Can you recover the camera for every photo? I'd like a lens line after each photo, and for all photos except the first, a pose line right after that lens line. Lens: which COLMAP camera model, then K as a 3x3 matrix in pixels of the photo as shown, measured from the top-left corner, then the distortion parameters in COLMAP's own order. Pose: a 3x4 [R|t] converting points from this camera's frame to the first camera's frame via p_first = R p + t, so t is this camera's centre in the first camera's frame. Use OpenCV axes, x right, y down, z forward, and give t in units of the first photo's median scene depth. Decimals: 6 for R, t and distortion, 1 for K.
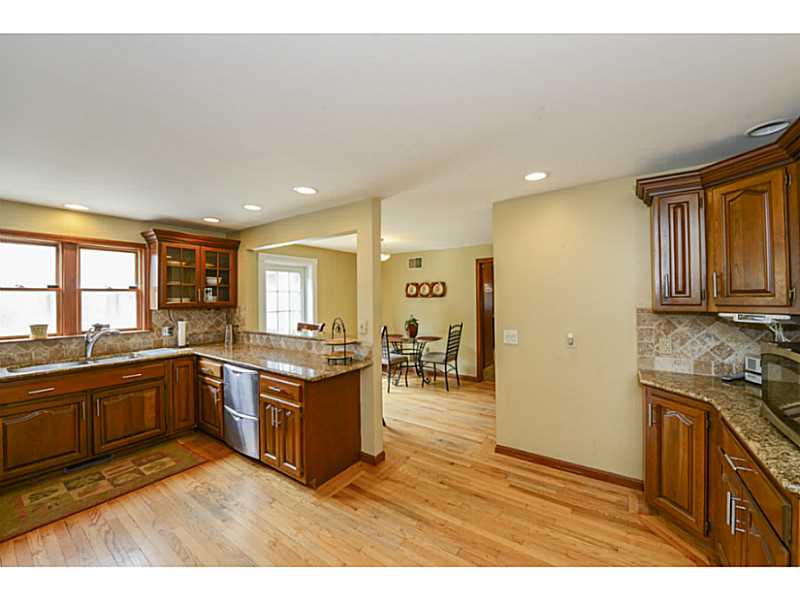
lens RADIAL K [[315.7, 0, 399.5], [0, 315.7, 295.7], [0, 0, 1]] dist [-0.020880, -0.001773]
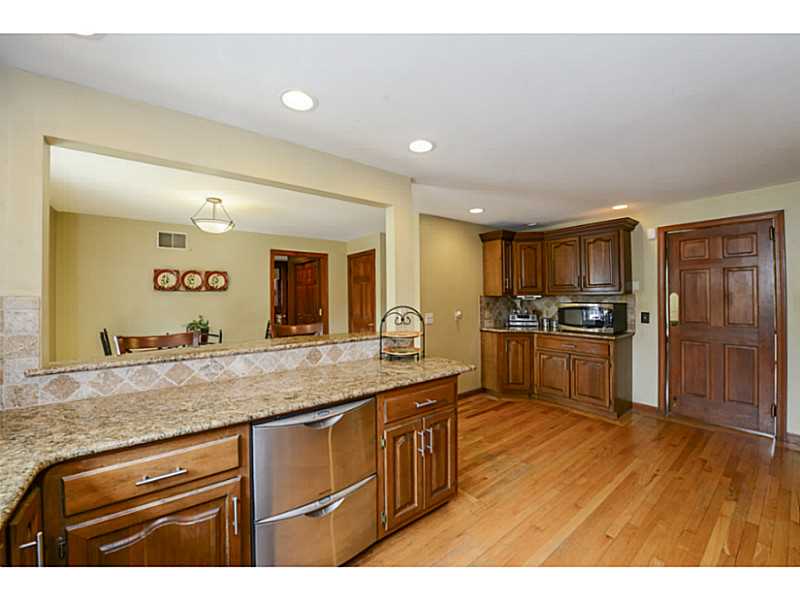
lens RADIAL K [[315.7, 0, 399.0], [0, 315.7, 297.2], [0, 0, 1]] dist [-0.020880, -0.001773]
pose [[0.301372, 0.003754, 0.953499, -0.919494], [0.000724, 0.999991, -0.004166, 0.045084], [-0.953506, 0.001946, 0.301366, 0.697388]]
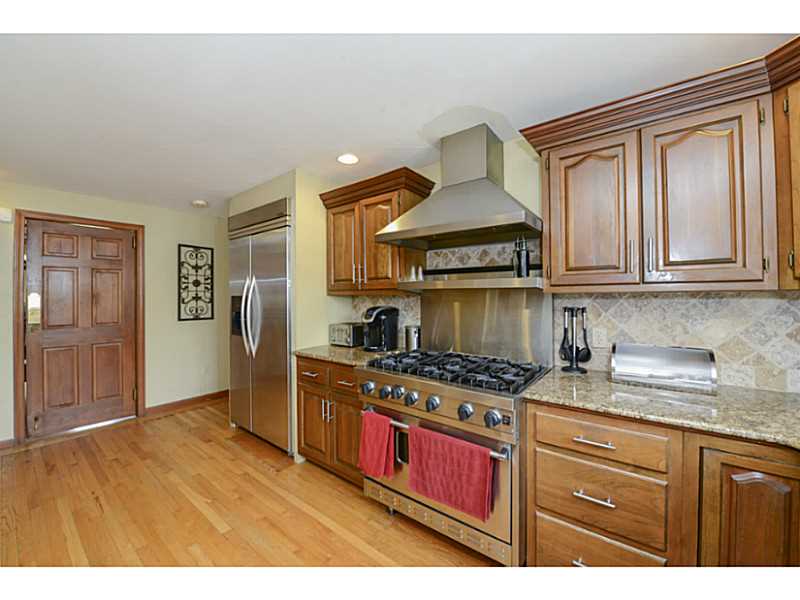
lens RADIAL K [[315.7, 0, 399.0], [0, 315.7, 296.1], [0, 0, 1]] dist [-0.020880, -0.001773]
pose [[-0.998534, 0.012508, 0.052672, -0.704488], [0.012154, 0.999901, -0.007039, 0.055724], [-0.052755, -0.006388, -0.998587, 0.945405]]
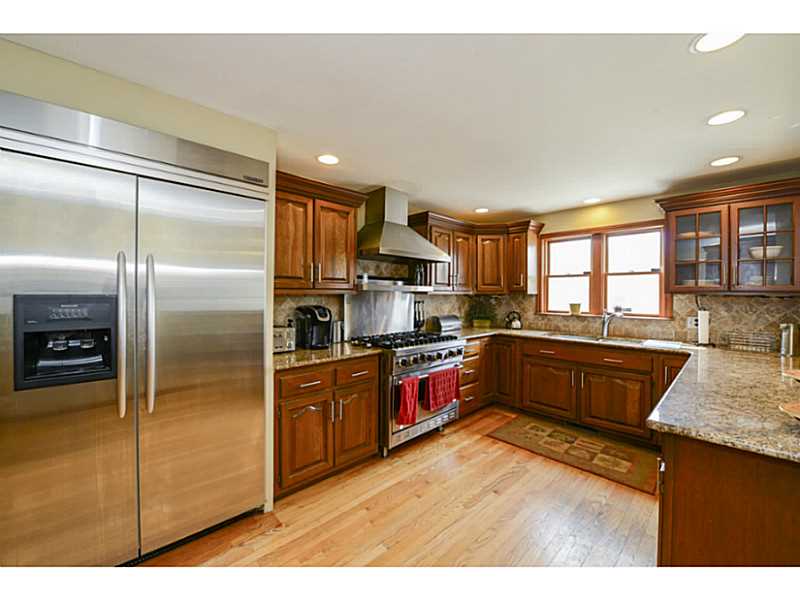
lens RADIAL K [[315.7, 0, 398.0], [0, 315.7, 296.3], [0, 0, 1]] dist [-0.020880, -0.001773]
pose [[-0.207910, 0.018860, -0.977966, 0.204512], [0.003030, 0.999822, 0.018637, 0.035499], [0.978143, 0.000912, -0.207930, 0.502152]]
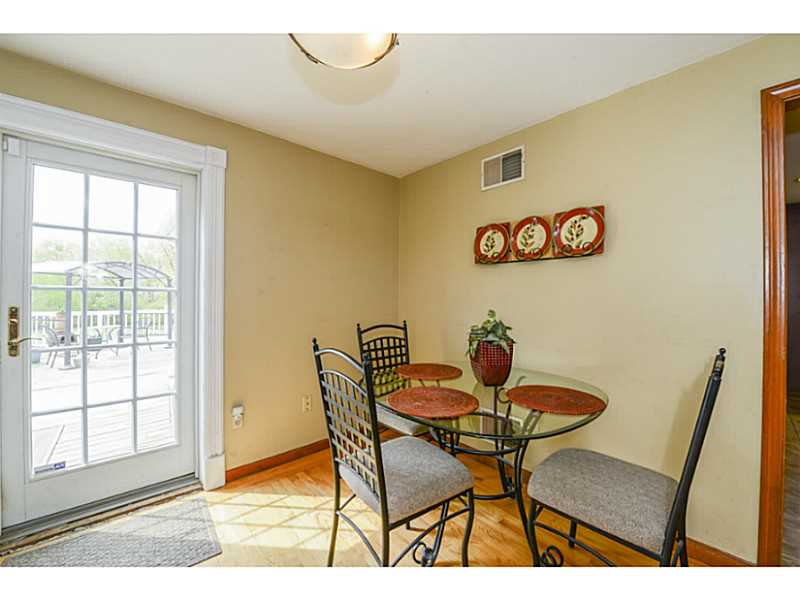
lens RADIAL K [[315.7, 0, 401.0], [0, 315.7, 295.4], [0, 0, 1]] dist [-0.020880, -0.001773]
pose [[0.973741, 0.018481, -0.226906, 0.043799], [-0.017449, 0.999826, 0.006556, 0.087338], [0.226988, -0.002425, 0.973895, 1.295113]]
